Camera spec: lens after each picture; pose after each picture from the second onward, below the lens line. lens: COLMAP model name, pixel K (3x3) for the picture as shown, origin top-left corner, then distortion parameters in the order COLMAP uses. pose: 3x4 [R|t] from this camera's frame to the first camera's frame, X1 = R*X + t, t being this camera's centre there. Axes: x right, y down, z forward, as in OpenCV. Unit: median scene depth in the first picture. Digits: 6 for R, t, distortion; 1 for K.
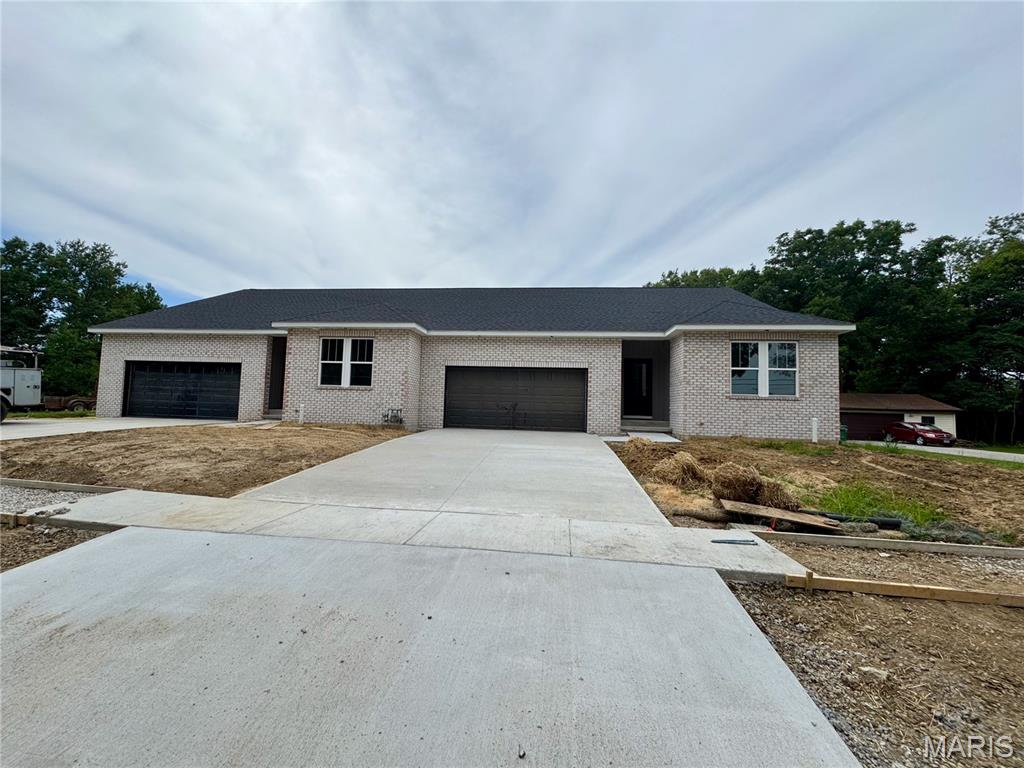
lens RADIAL K [[407.0, 0, 511.5], [0, 407.0, 384.5], [0, 0, 1]] dist [-0.000061, -0.001402]
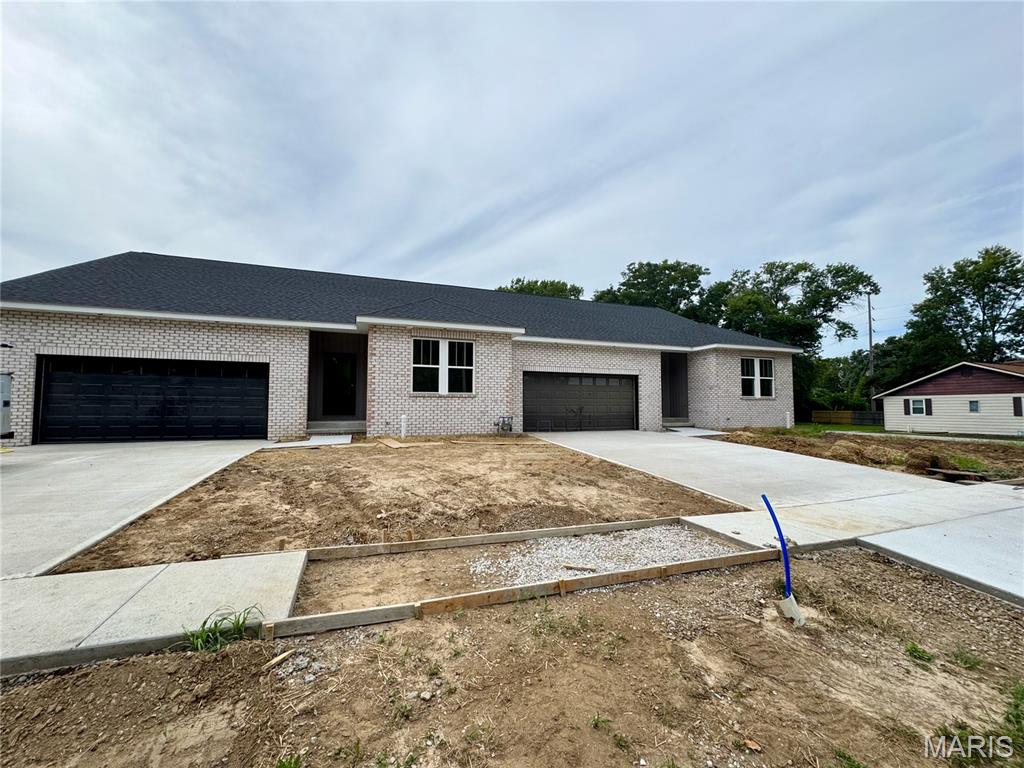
lens RADIAL K [[407.0, 0, 510.1], [0, 407.0, 386.1], [0, 0, 1]] dist [-0.000061, -0.001402]
pose [[0.889502, -0.004816, 0.456907, -0.648180], [-0.003105, 0.999858, 0.016584, -0.025560], [-0.456921, -0.016170, 0.889360, 0.124306]]
